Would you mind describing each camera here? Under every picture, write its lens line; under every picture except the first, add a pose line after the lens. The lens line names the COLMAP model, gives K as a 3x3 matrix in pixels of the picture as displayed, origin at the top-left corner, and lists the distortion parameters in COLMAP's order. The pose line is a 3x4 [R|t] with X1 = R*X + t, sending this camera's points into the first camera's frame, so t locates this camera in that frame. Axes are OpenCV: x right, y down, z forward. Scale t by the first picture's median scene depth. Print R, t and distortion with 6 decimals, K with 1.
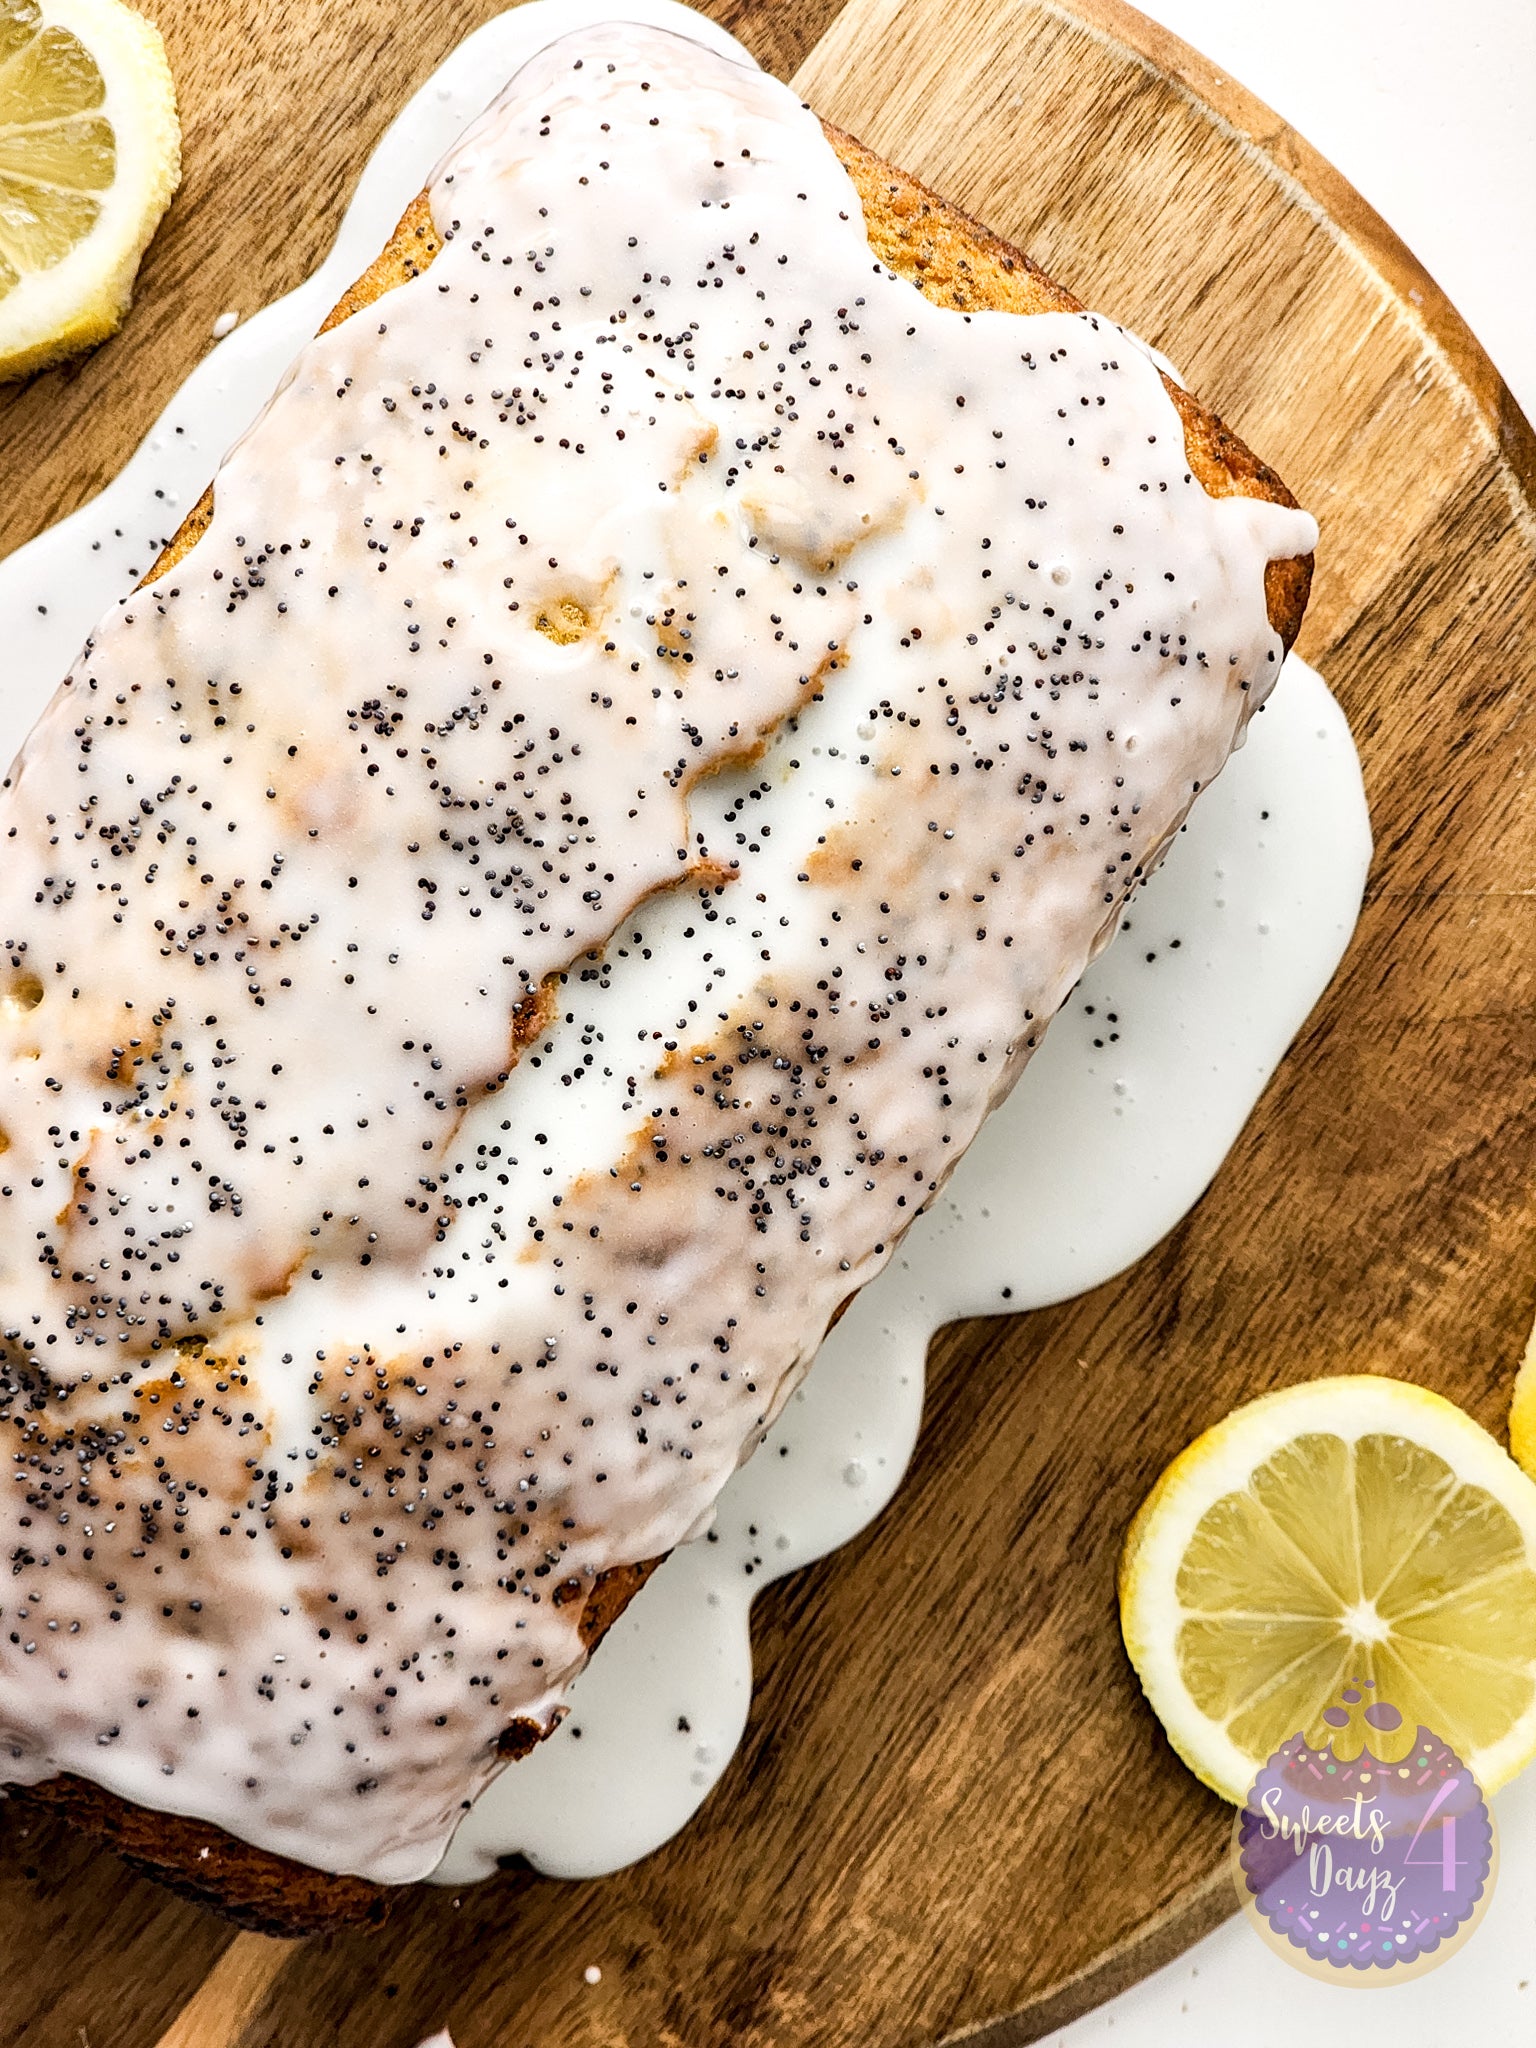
lens RADIAL K [[4303.2, 0, 820.4], [0, 4303.2, 1074.0], [0, 0, 1]] dist [-0.392553, 8.012135]
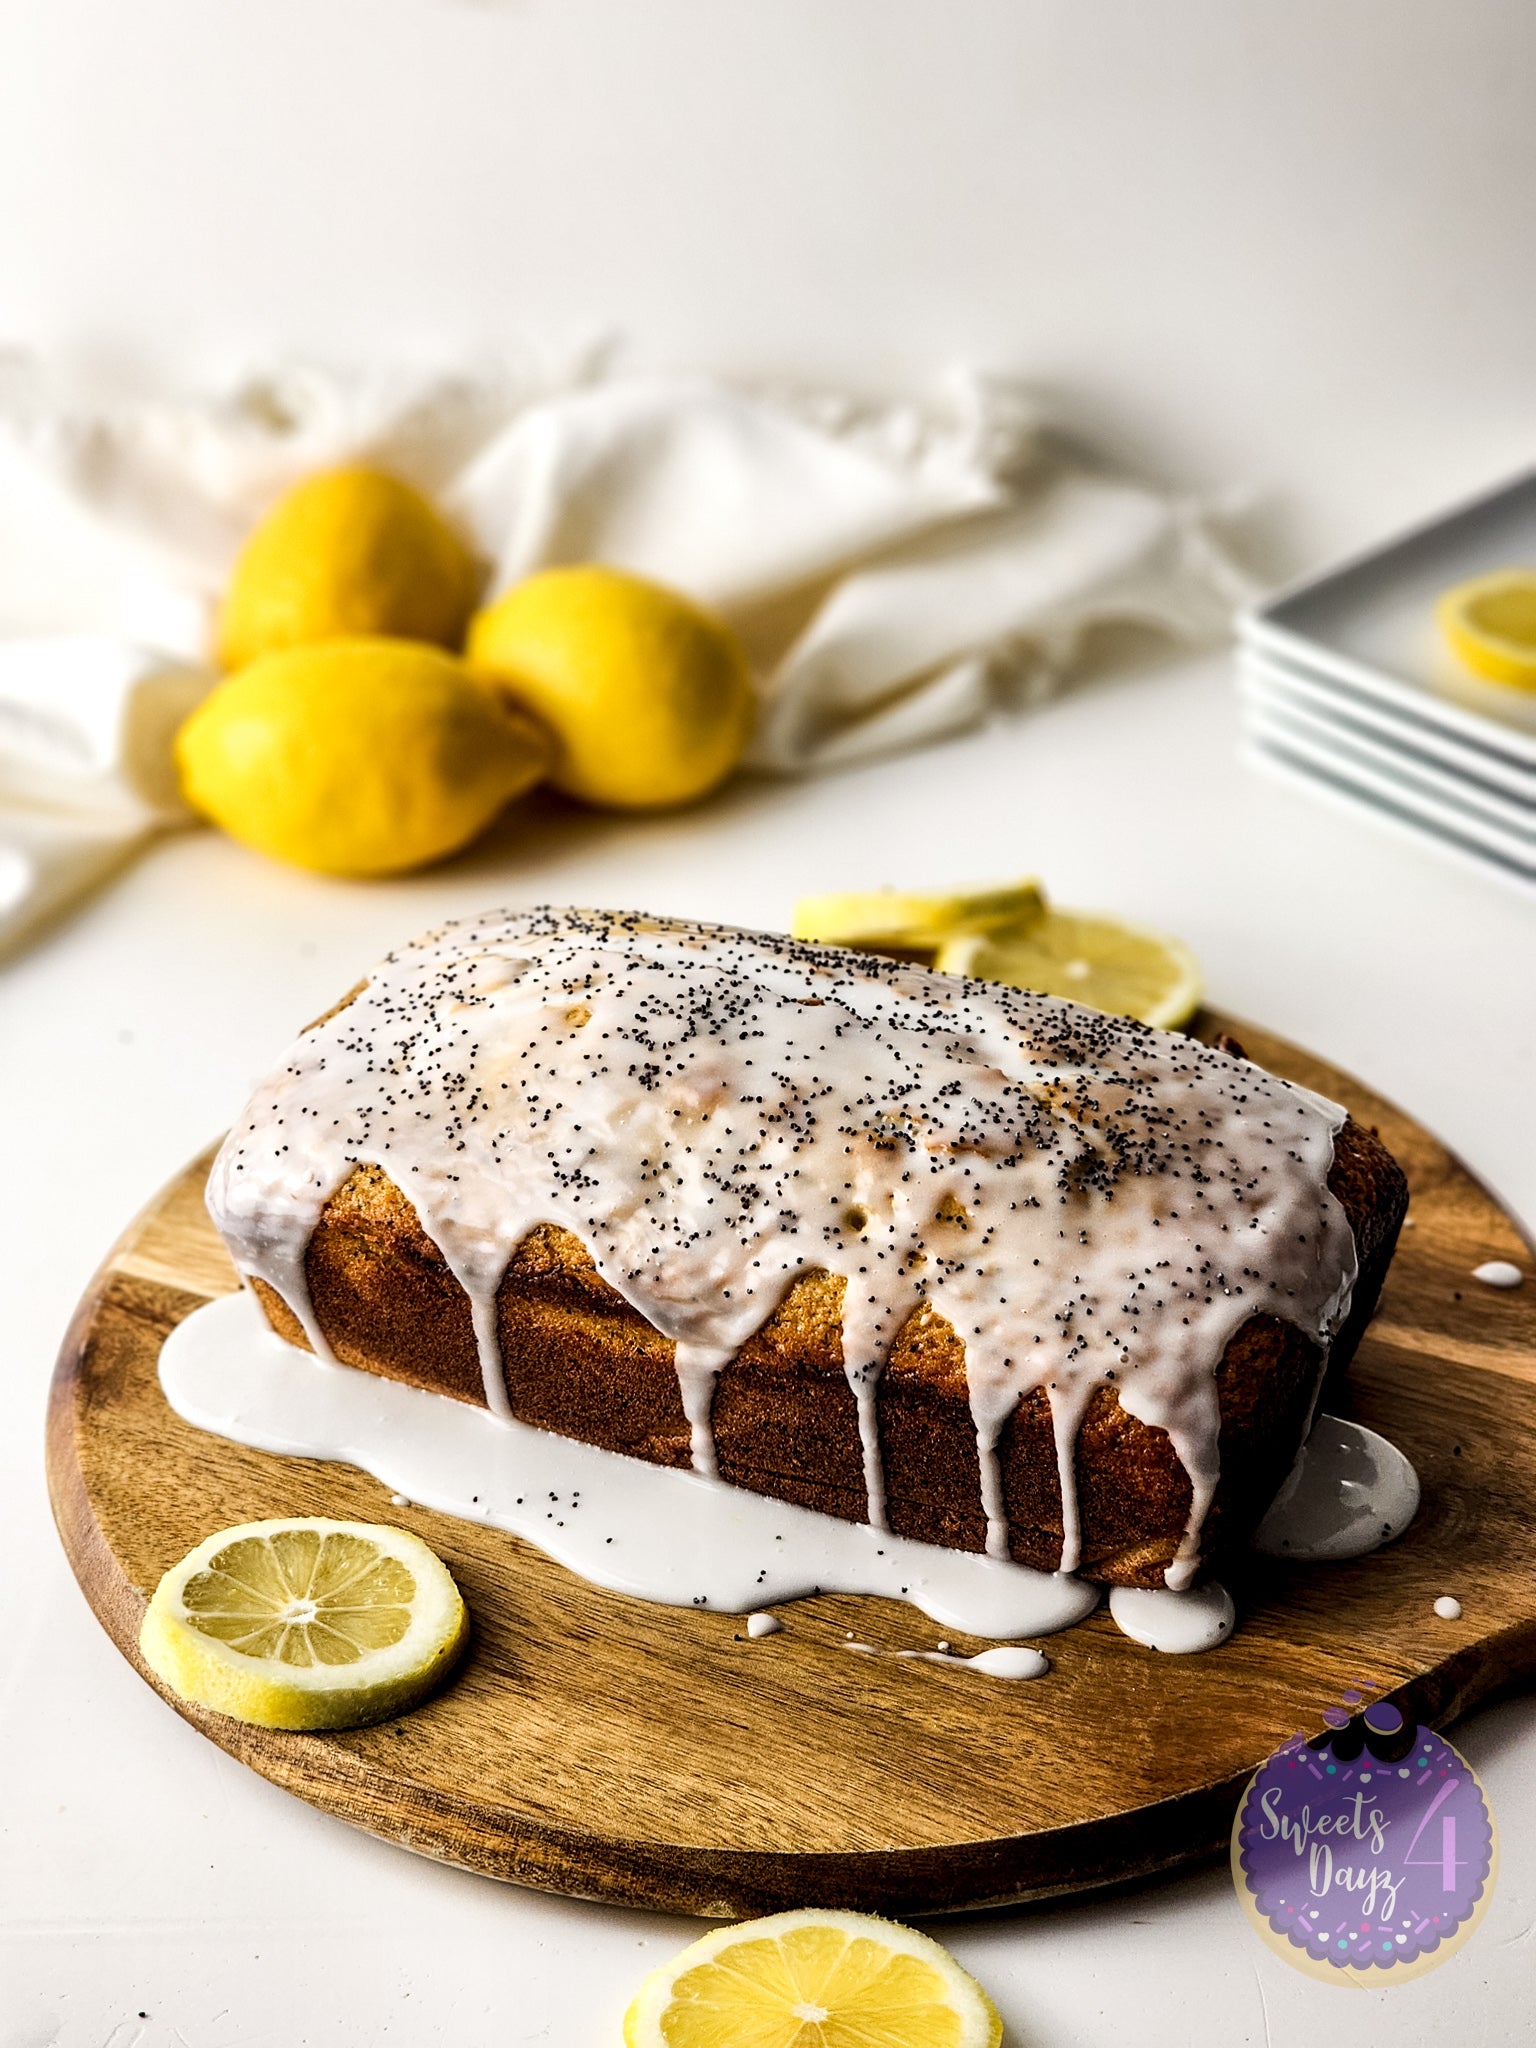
lens RADIAL K [[3959.1, 0, 832.6], [0, 3959.1, 924.6], [0, 0, 1]] dist [-0.947996, 14.113362]
pose [[-0.187019, -0.549882, 0.814036, -1.319910], [0.981885, -0.130293, 0.137569, -0.214535], [0.030416, 0.825017, 0.564288, 0.087845]]
